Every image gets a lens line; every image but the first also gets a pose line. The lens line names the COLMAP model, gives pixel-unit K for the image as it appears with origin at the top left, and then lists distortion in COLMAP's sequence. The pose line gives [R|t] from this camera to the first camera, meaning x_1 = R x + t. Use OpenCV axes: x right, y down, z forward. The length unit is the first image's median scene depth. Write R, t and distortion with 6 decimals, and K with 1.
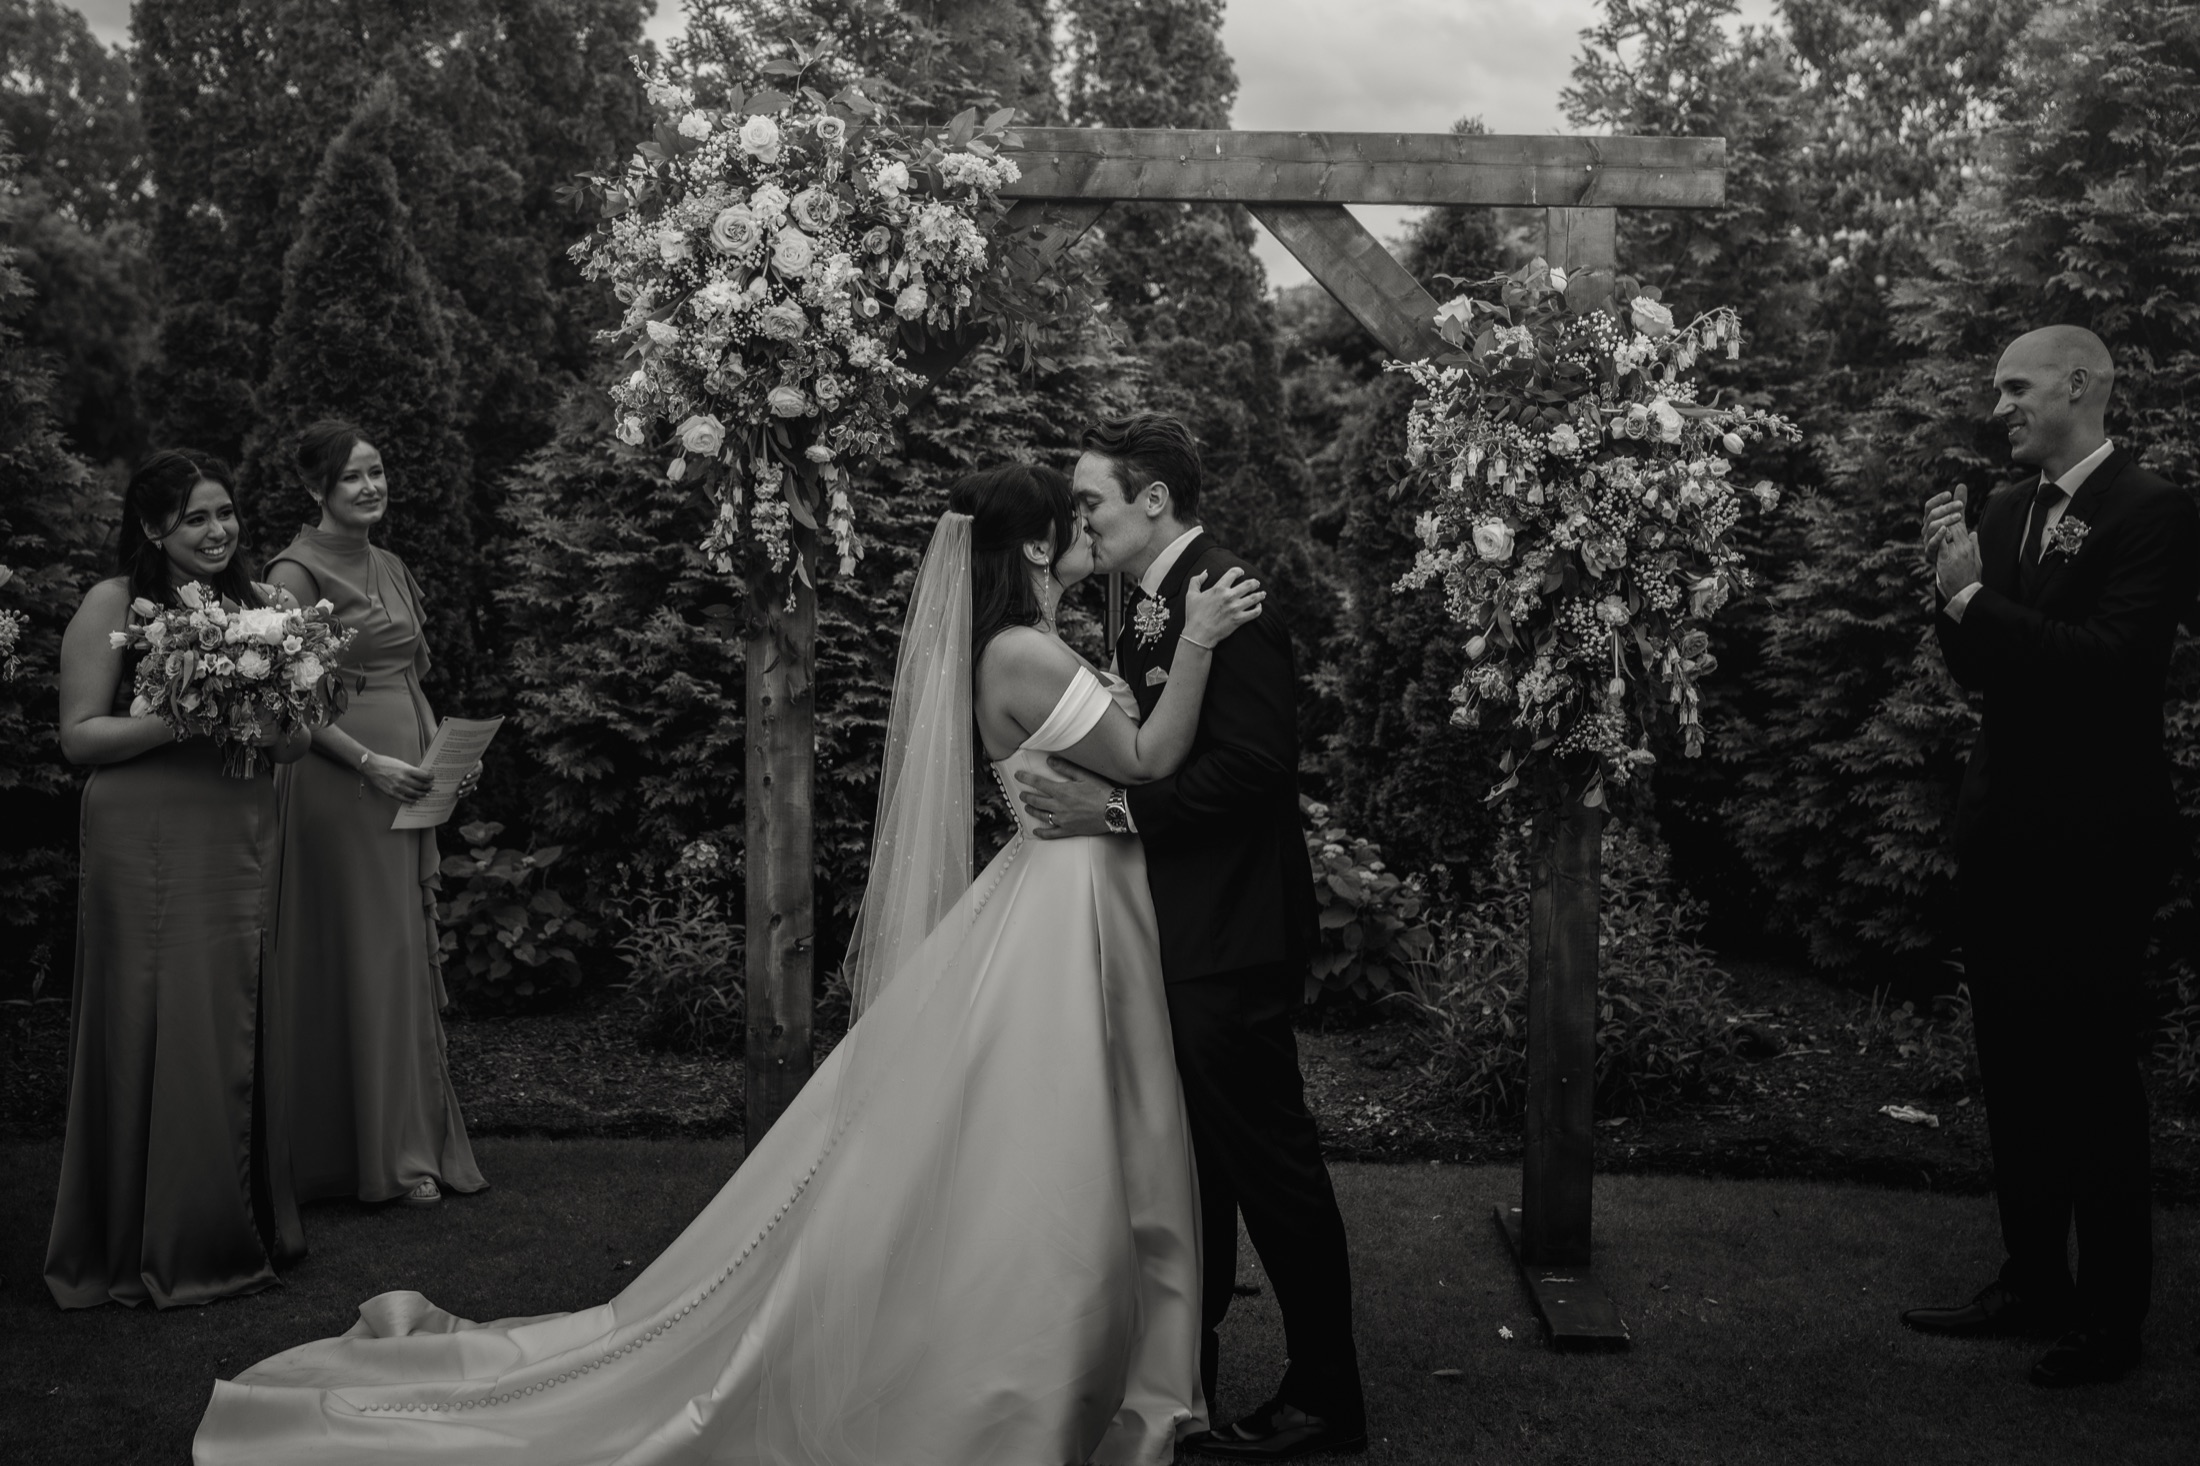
lens RADIAL K [[2679.0, 0, 1100.0], [0, 2679.0, 733.0], [0, 0, 1]] dist [0.005474, 0.003949]
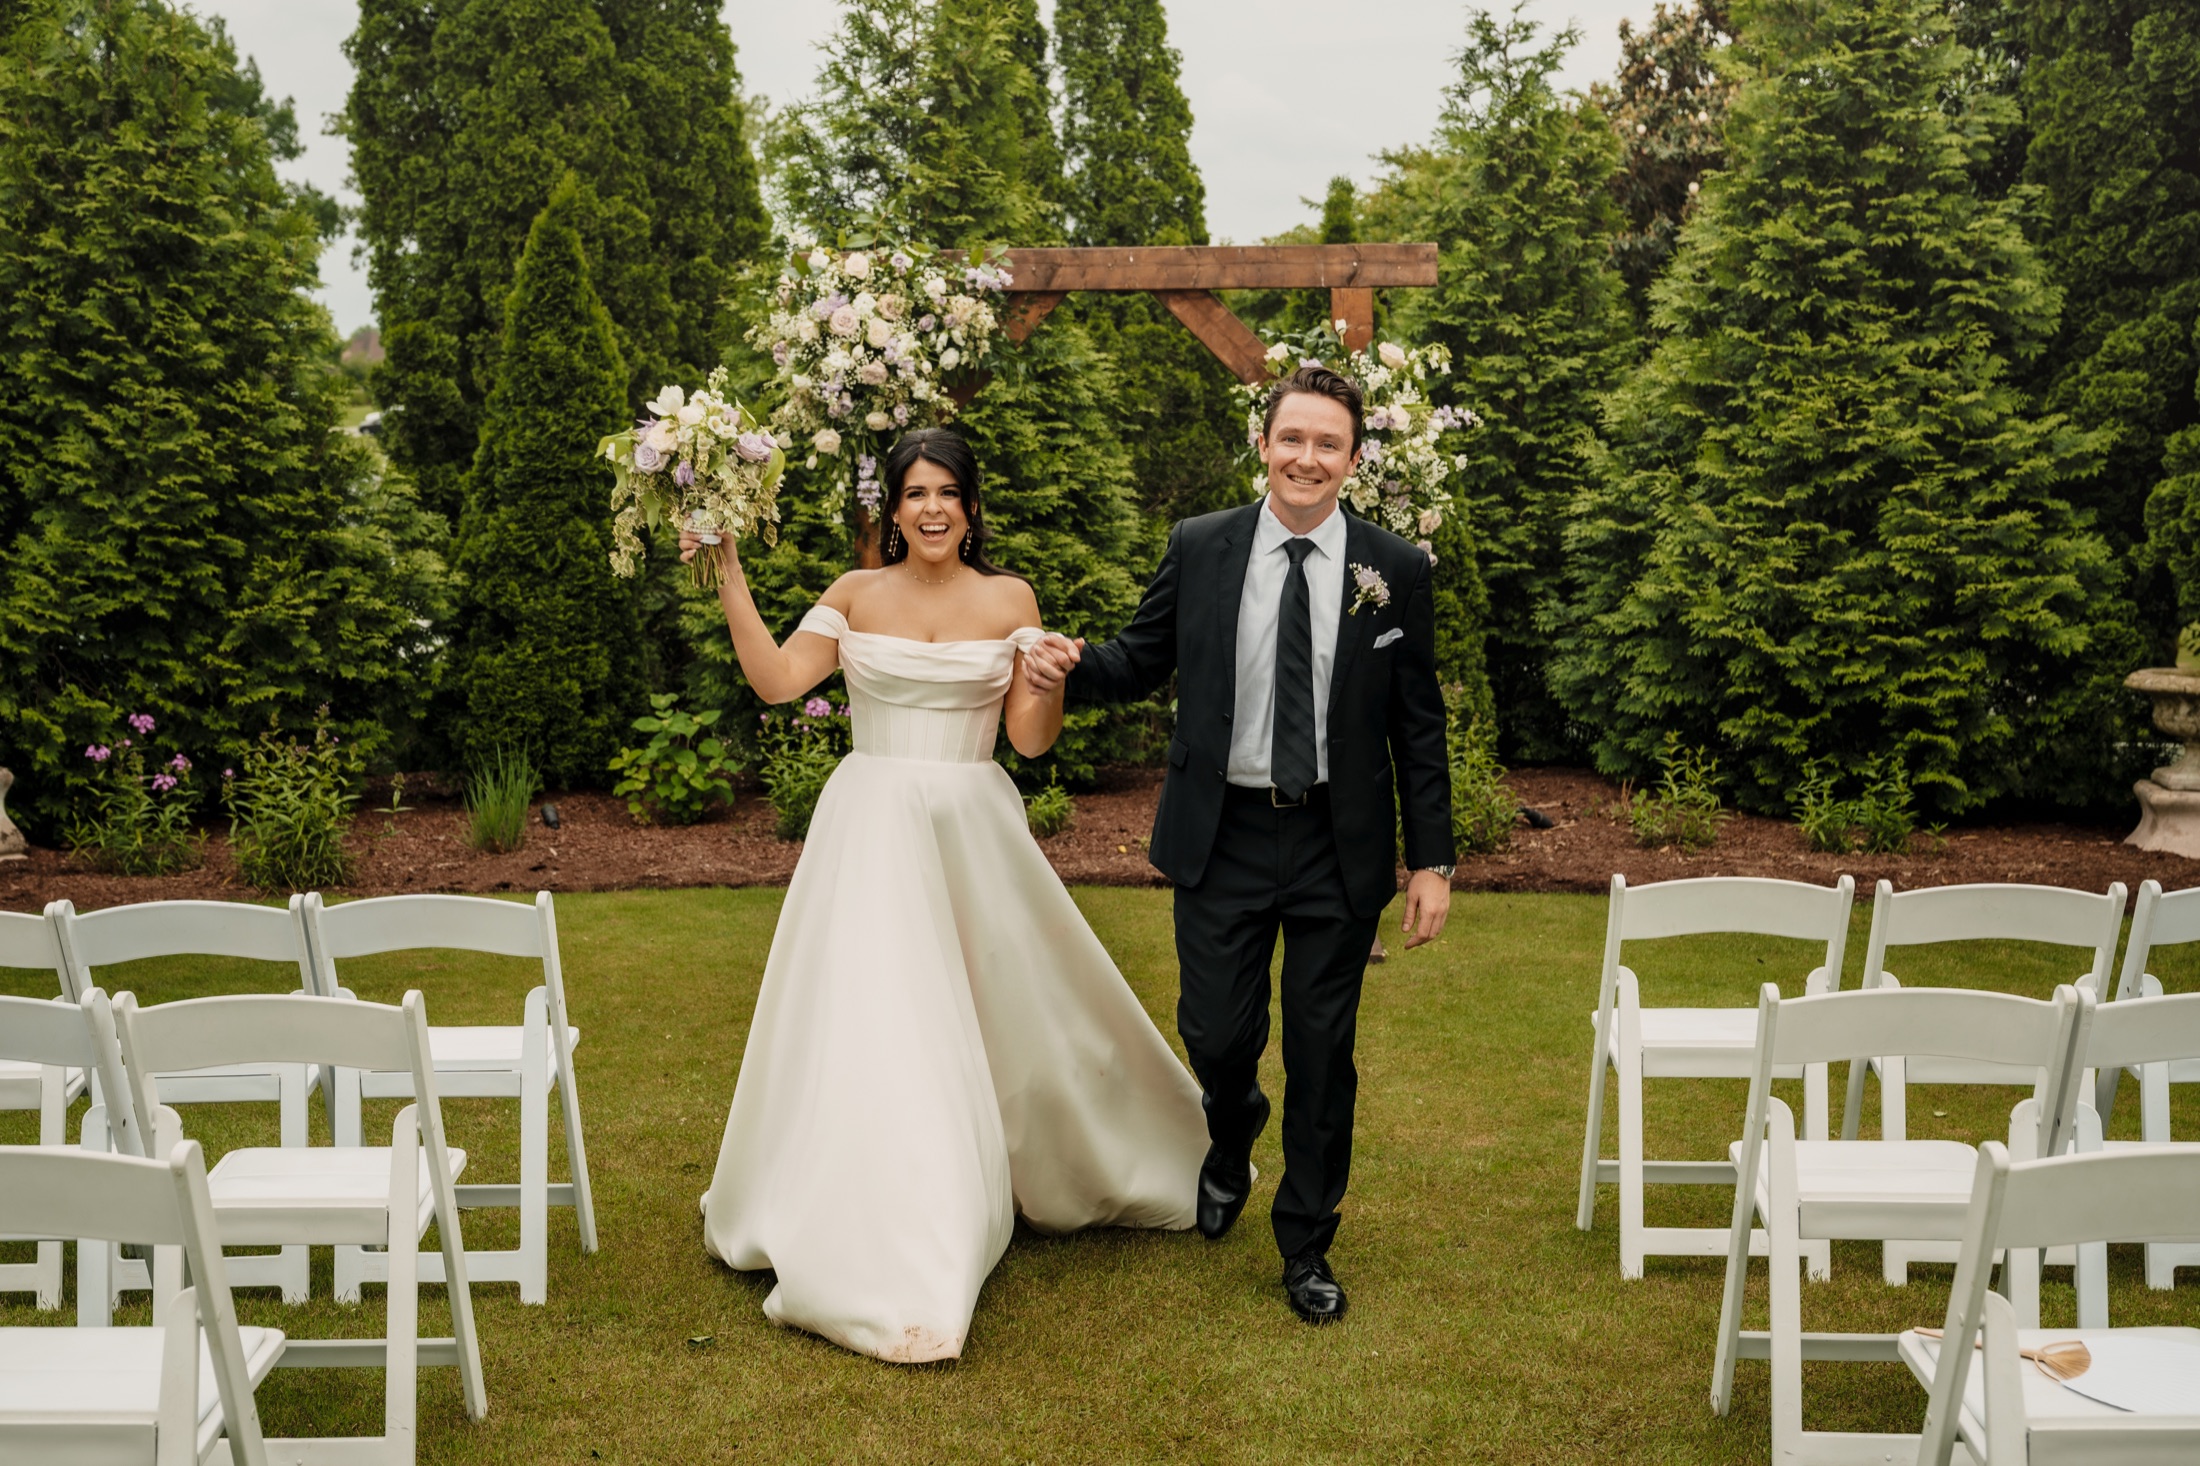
lens RADIAL K [[2801.6, 0, 1100.0], [0, 2801.6, 733.0], [0, 0, 1]] dist [0.019345, -0.012264]
pose [[0.999474, -0.026927, -0.018063, 0.033413], [0.027447, 0.999197, 0.029200, 0.016633], [0.017262, -0.029681, 0.999410, -0.515184]]
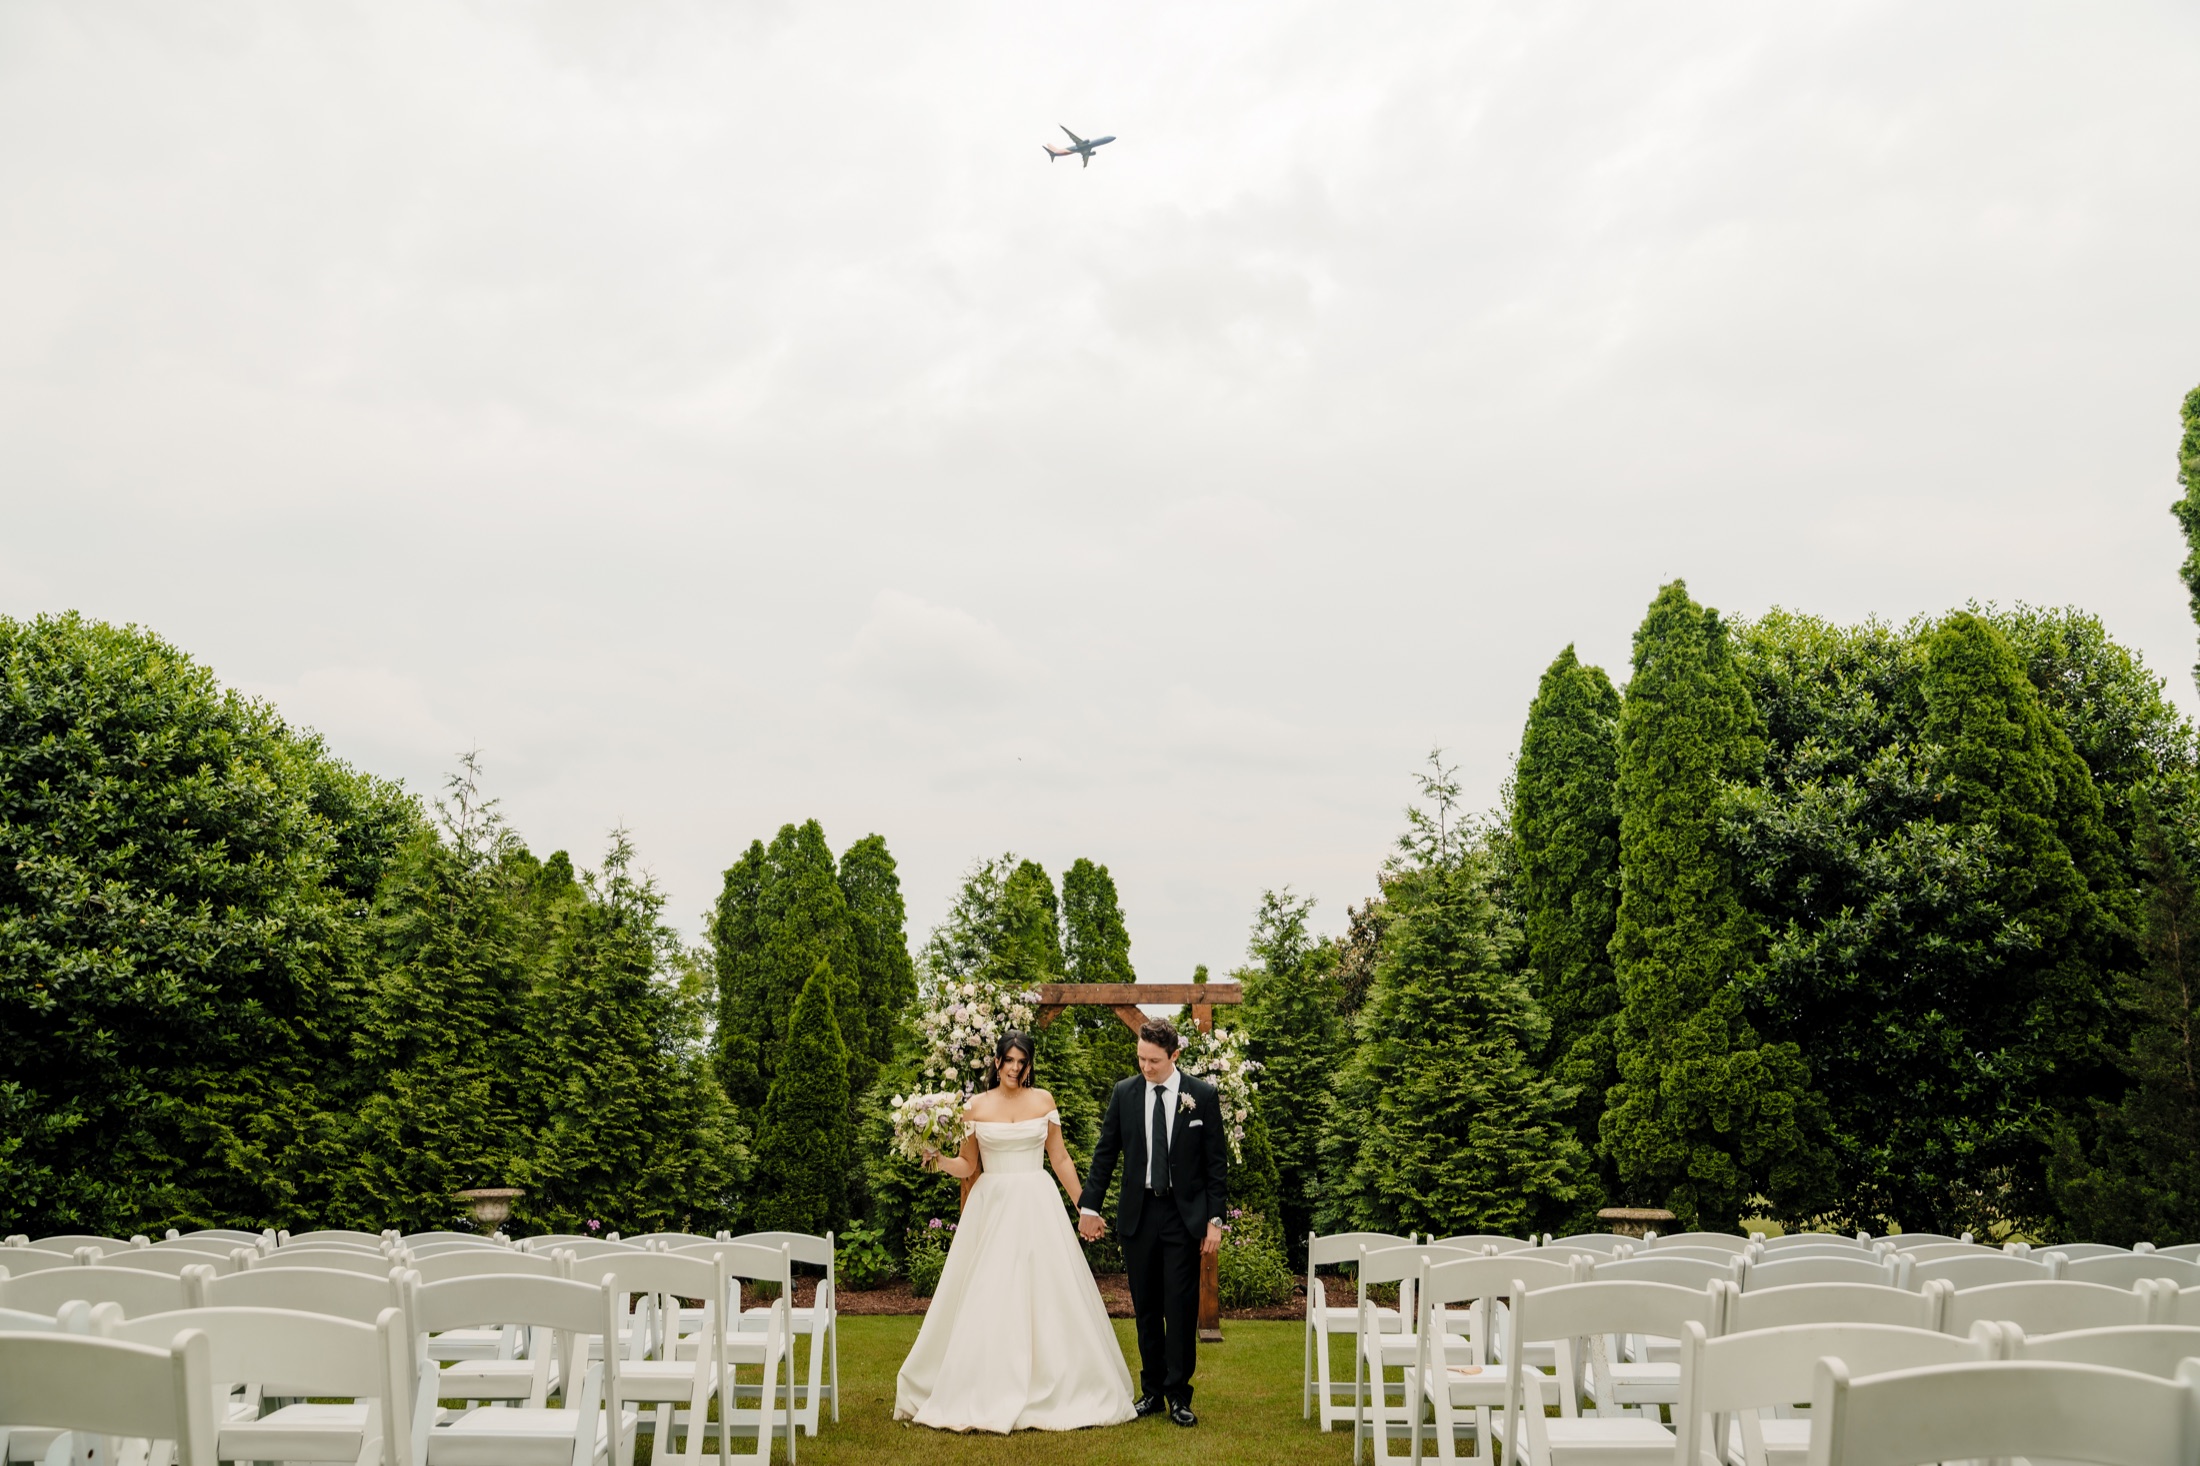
lens RADIAL K [[1584.3, 0, 1100.0], [0, 1584.3, 733.0], [0, 0, 1]] dist [0.002284, 0.000384]
pose [[0.999832, -0.018280, 0.001054, 0.035243], [0.017598, 0.943454, -0.331036, 0.107121], [0.005057, 0.330999, 0.943617, -0.748044]]
